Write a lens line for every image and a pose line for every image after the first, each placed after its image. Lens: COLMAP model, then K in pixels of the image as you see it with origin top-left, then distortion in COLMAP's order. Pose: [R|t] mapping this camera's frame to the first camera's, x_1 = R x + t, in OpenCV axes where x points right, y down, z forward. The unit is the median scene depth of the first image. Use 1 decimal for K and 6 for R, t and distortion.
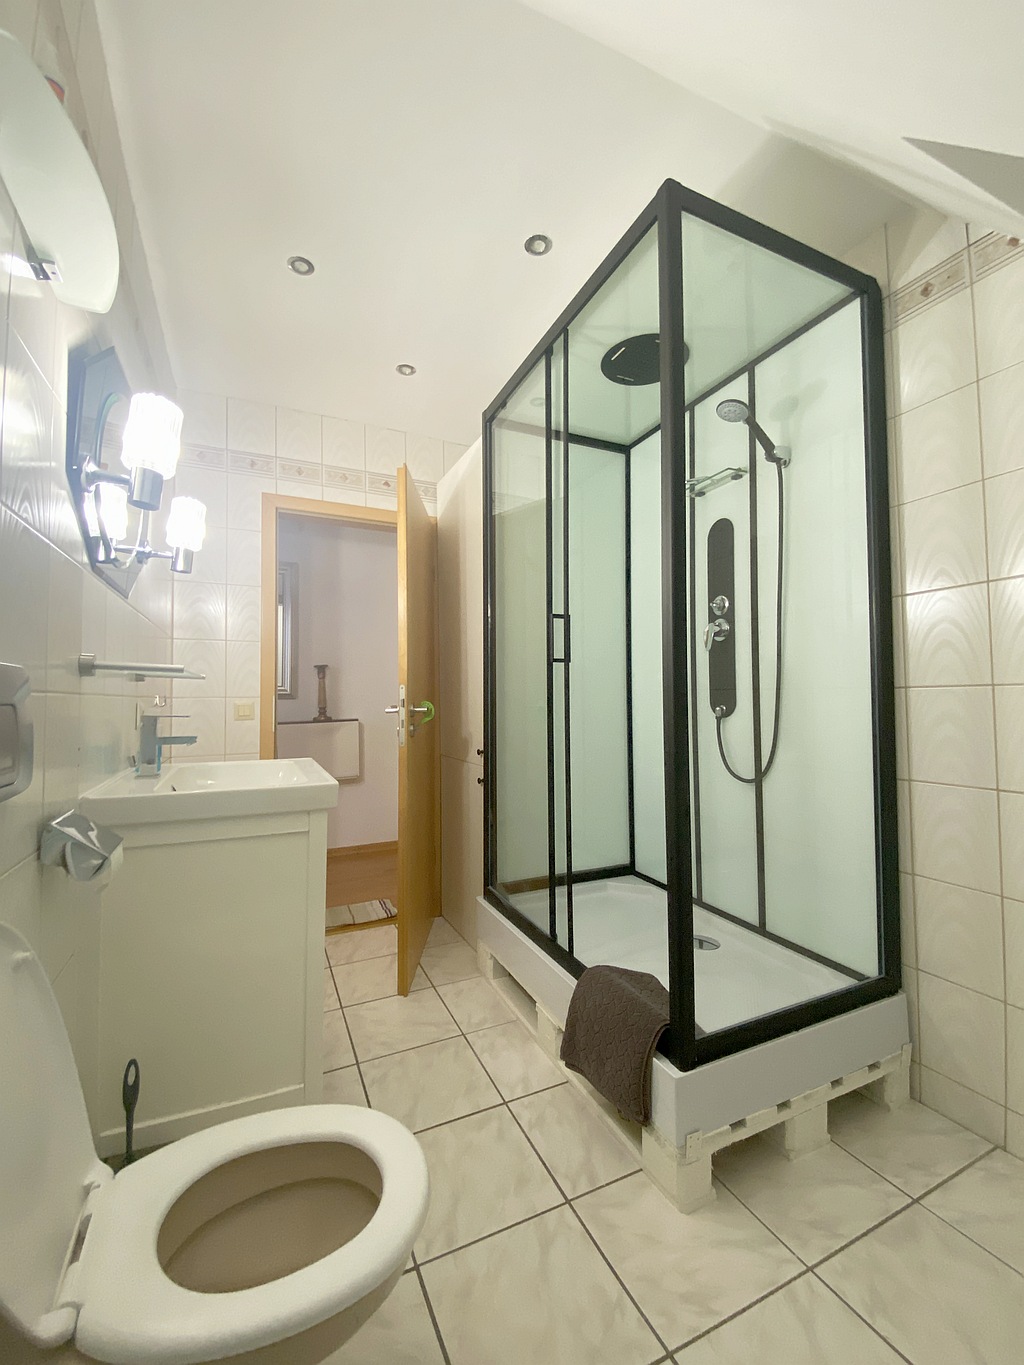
lens RADIAL K [[563.6, 0, 512.0], [0, 563.6, 682.5], [0, 0, 1]] dist [0.000139, 0.000003]
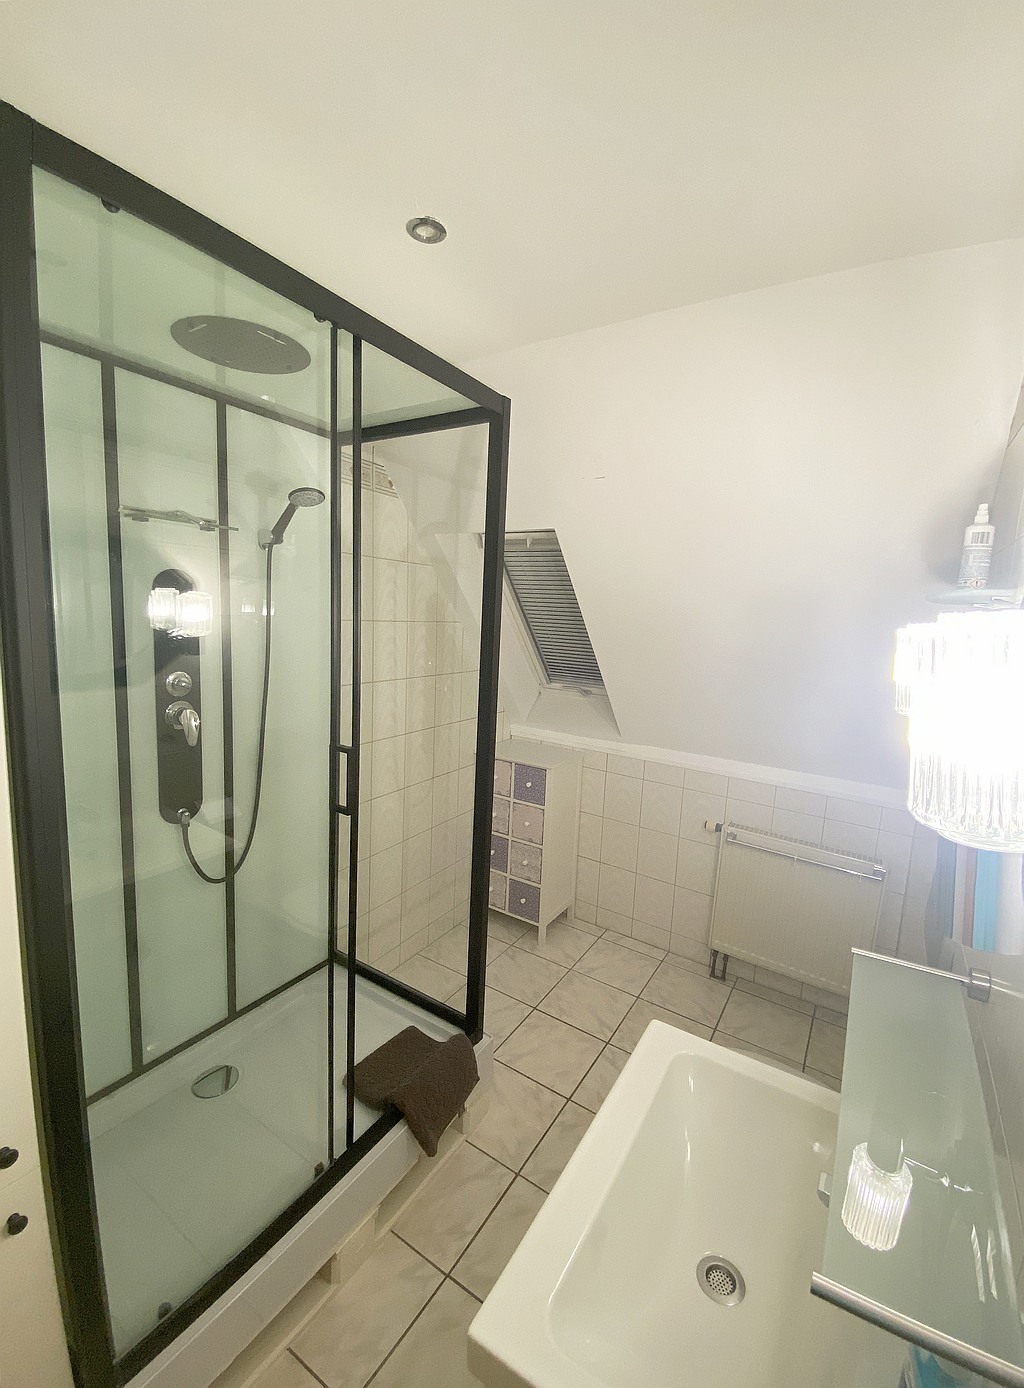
lens RADIAL K [[576.8, 0, 507.2], [0, 576.8, 729.9], [0, 0, 1]] dist [-0.000246, -0.000036]
pose [[-0.530738, -0.170403, 0.830229, -0.602019], [-0.072366, 0.985113, 0.155932, -0.262298], [-0.844441, 0.022679, -0.535168, 1.196598]]
